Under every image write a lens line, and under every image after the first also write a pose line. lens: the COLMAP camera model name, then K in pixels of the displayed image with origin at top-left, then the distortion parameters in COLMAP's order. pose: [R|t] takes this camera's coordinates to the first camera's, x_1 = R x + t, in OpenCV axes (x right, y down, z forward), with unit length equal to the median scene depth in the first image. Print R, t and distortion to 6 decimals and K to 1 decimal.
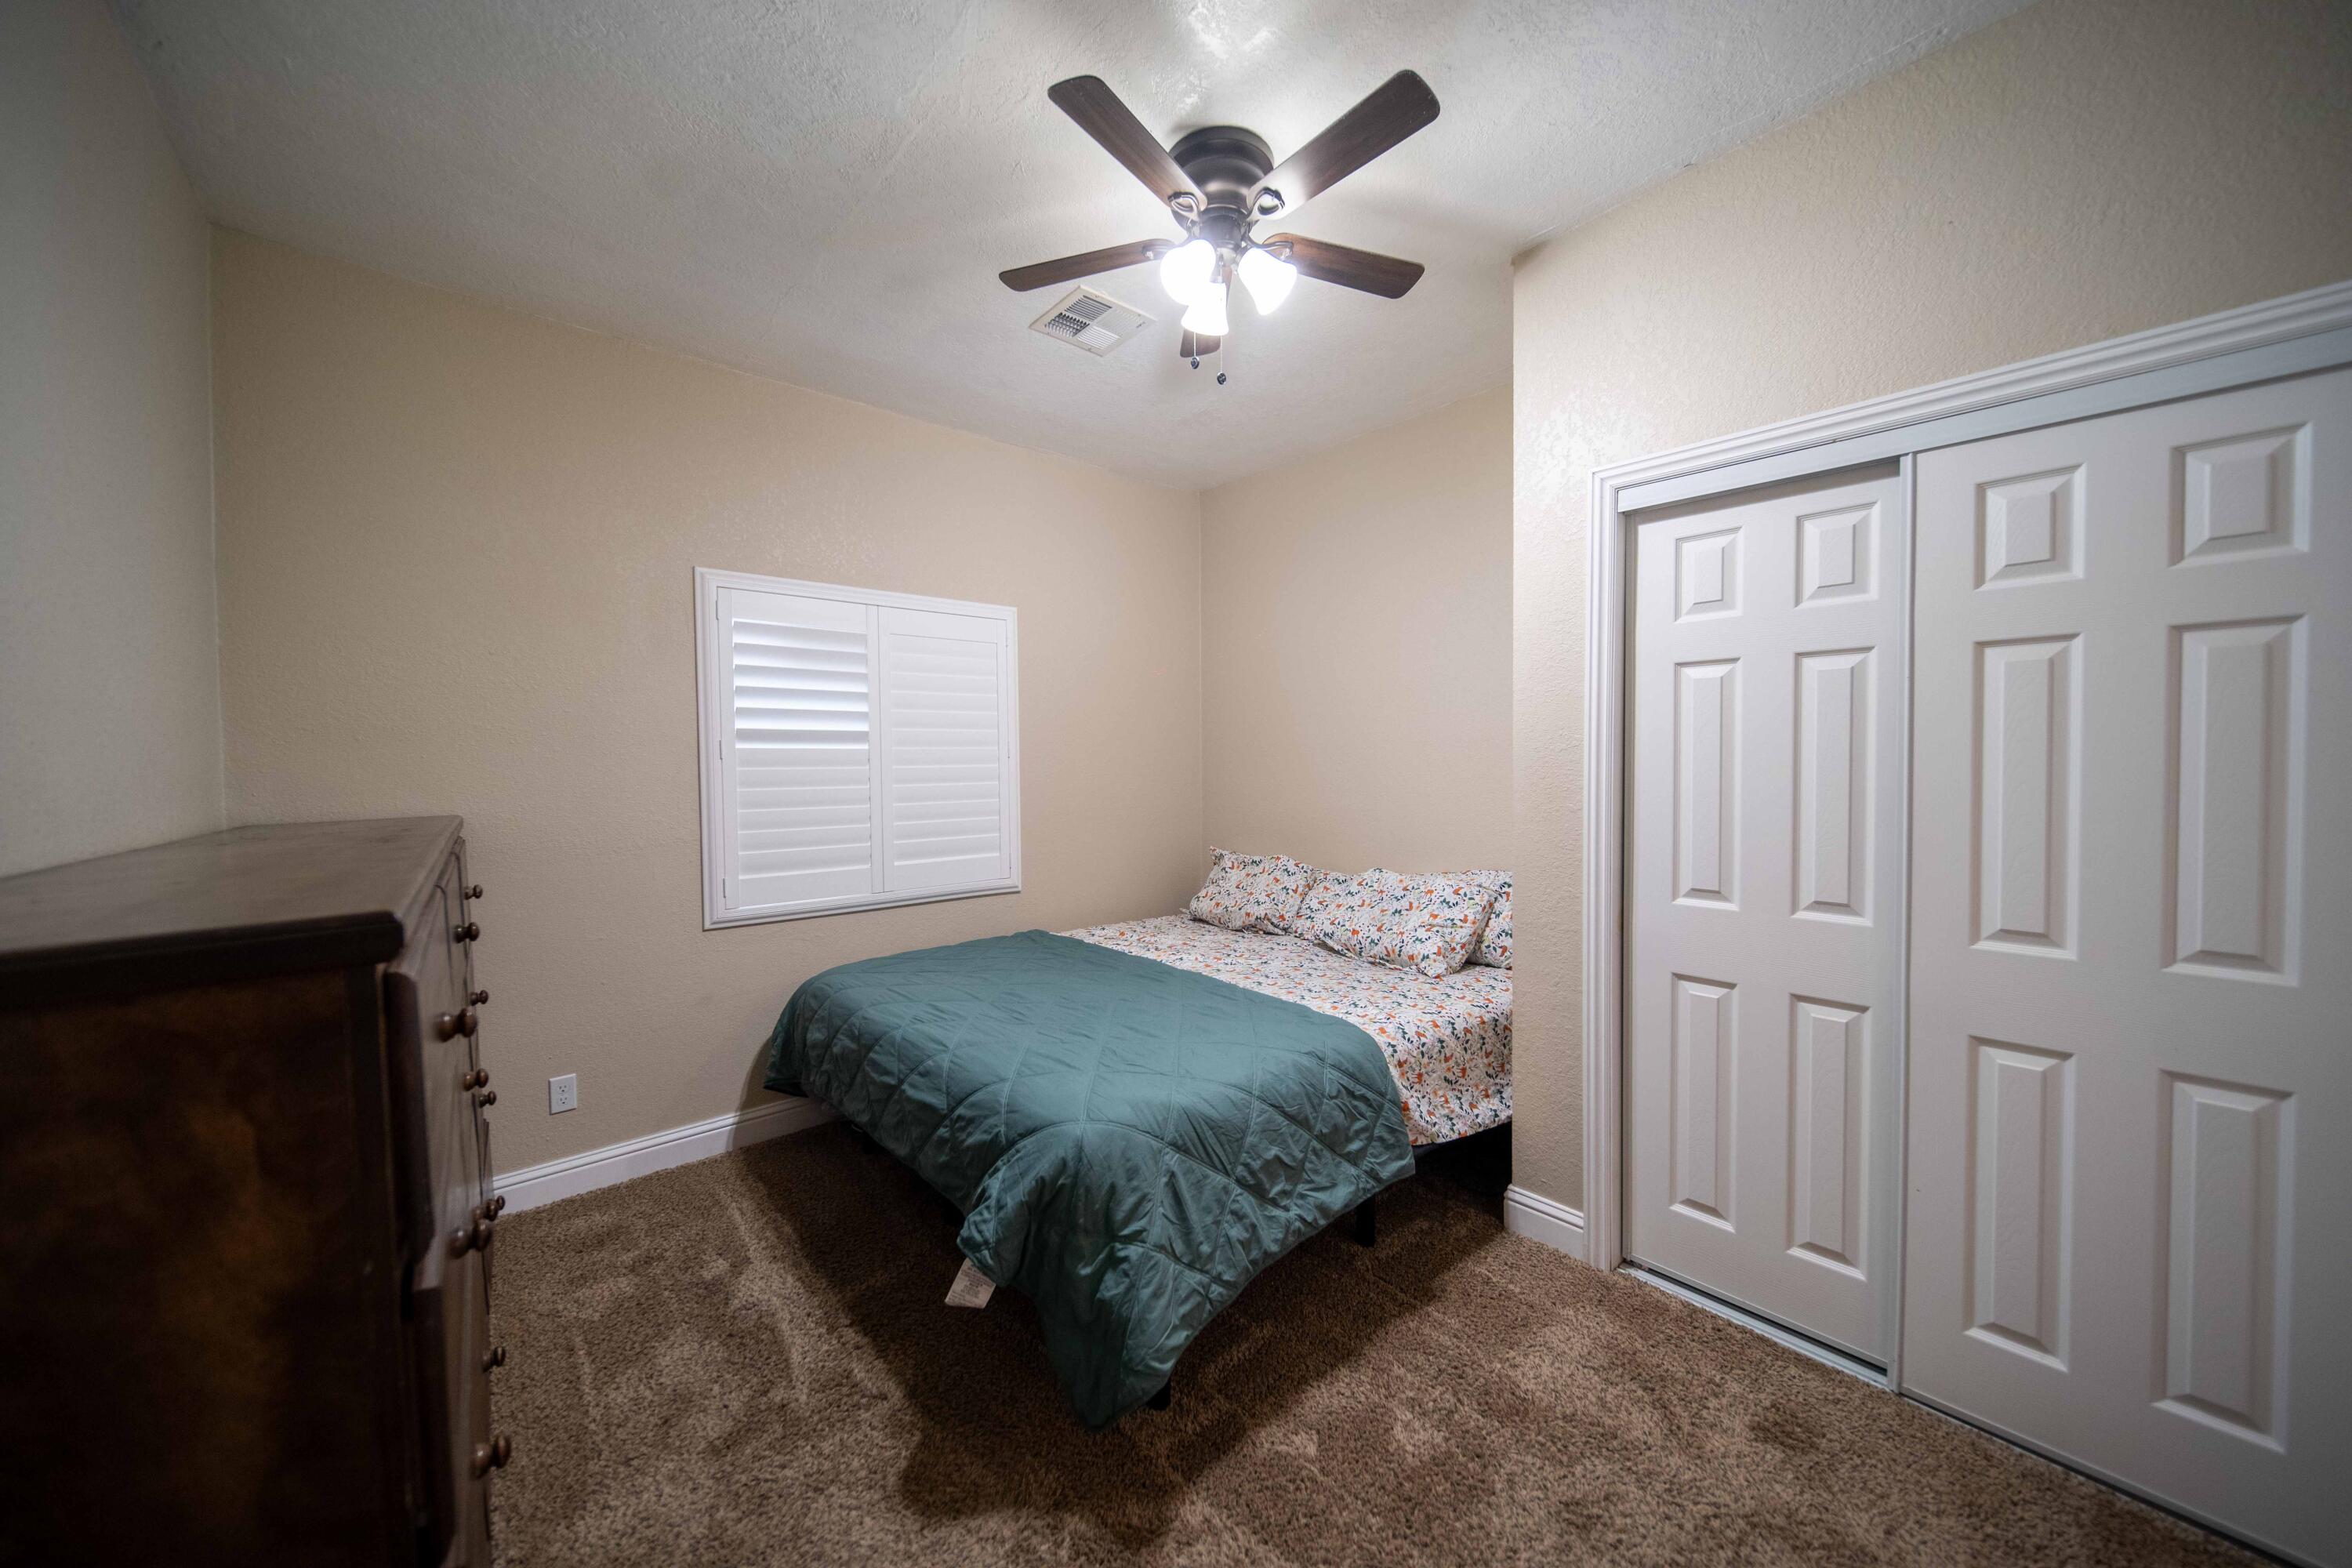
lens RADIAL K [[809.9, 0, 1249.2], [0, 809.9, 758.4], [0, 0, 1]] dist [-0.002881, -0.000403]
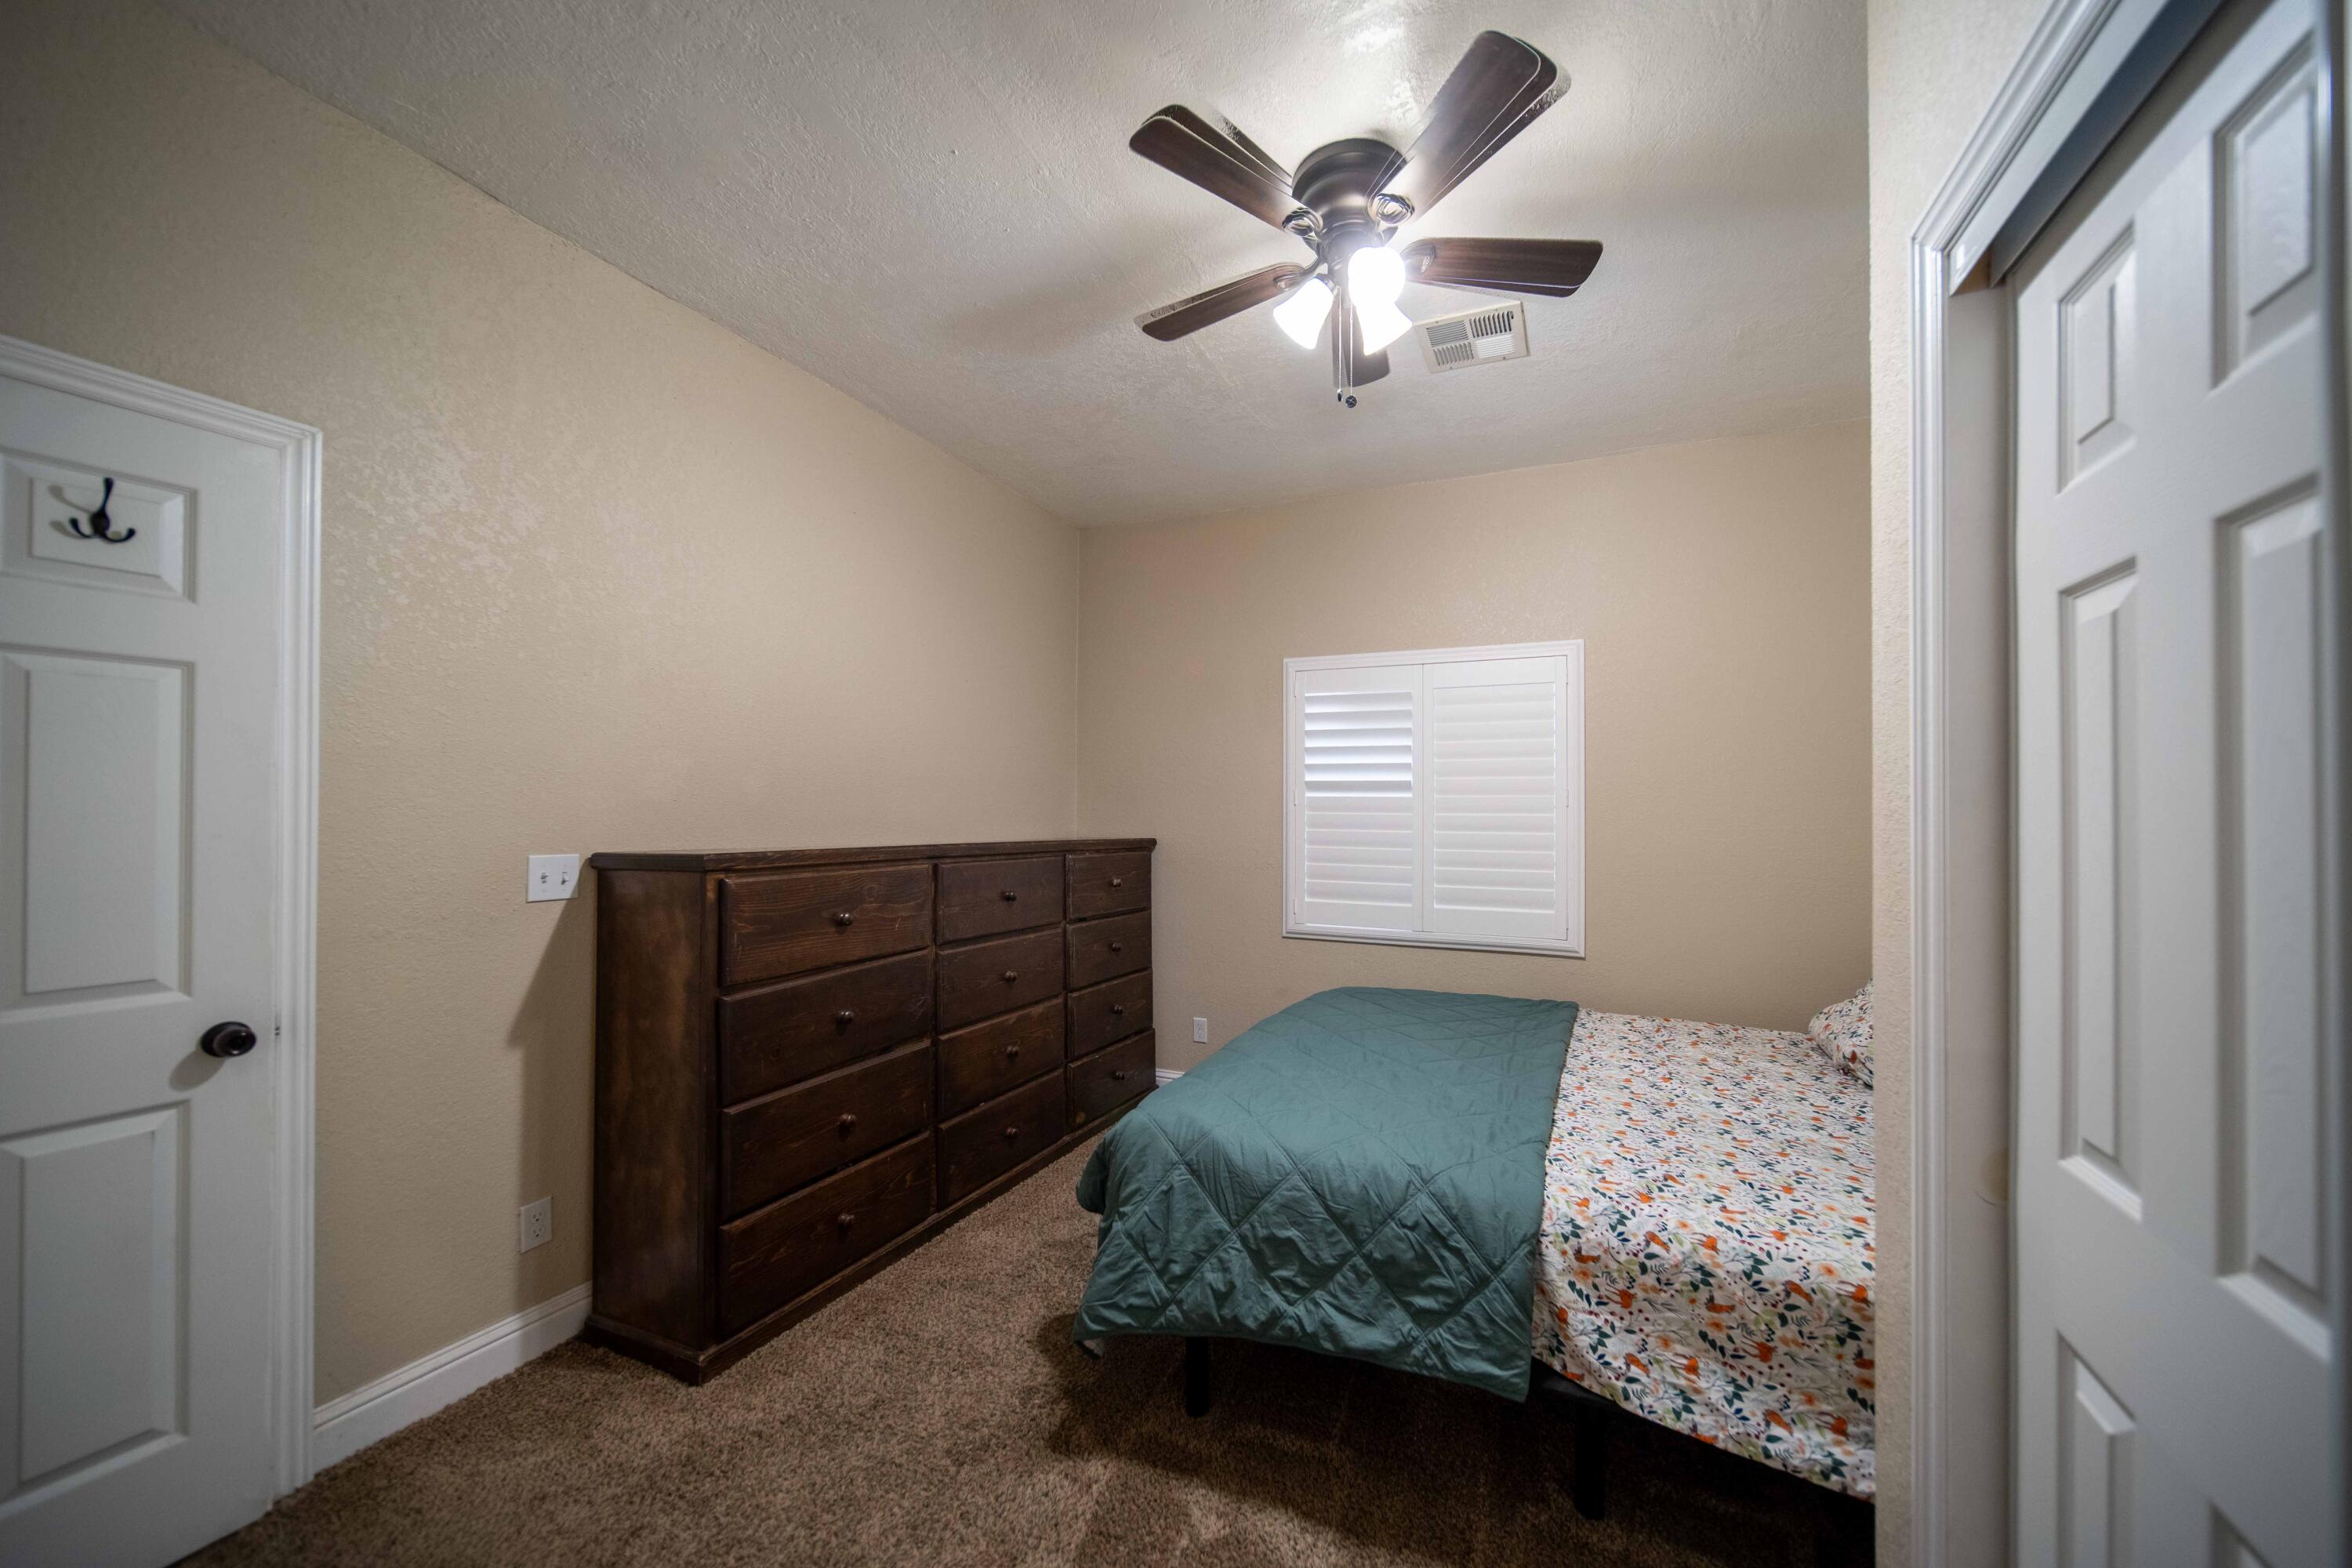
lens RADIAL K [[838.1, 0, 1159.1], [0, 838.1, 781.4], [0, 0, 1]] dist [-0.001064, -0.000292]
pose [[0.415519, -0.017793, -0.909411, 0.749500], [-0.010221, 0.999654, -0.024229, -0.003365], [0.909527, 0.019363, 0.415193, 0.407065]]
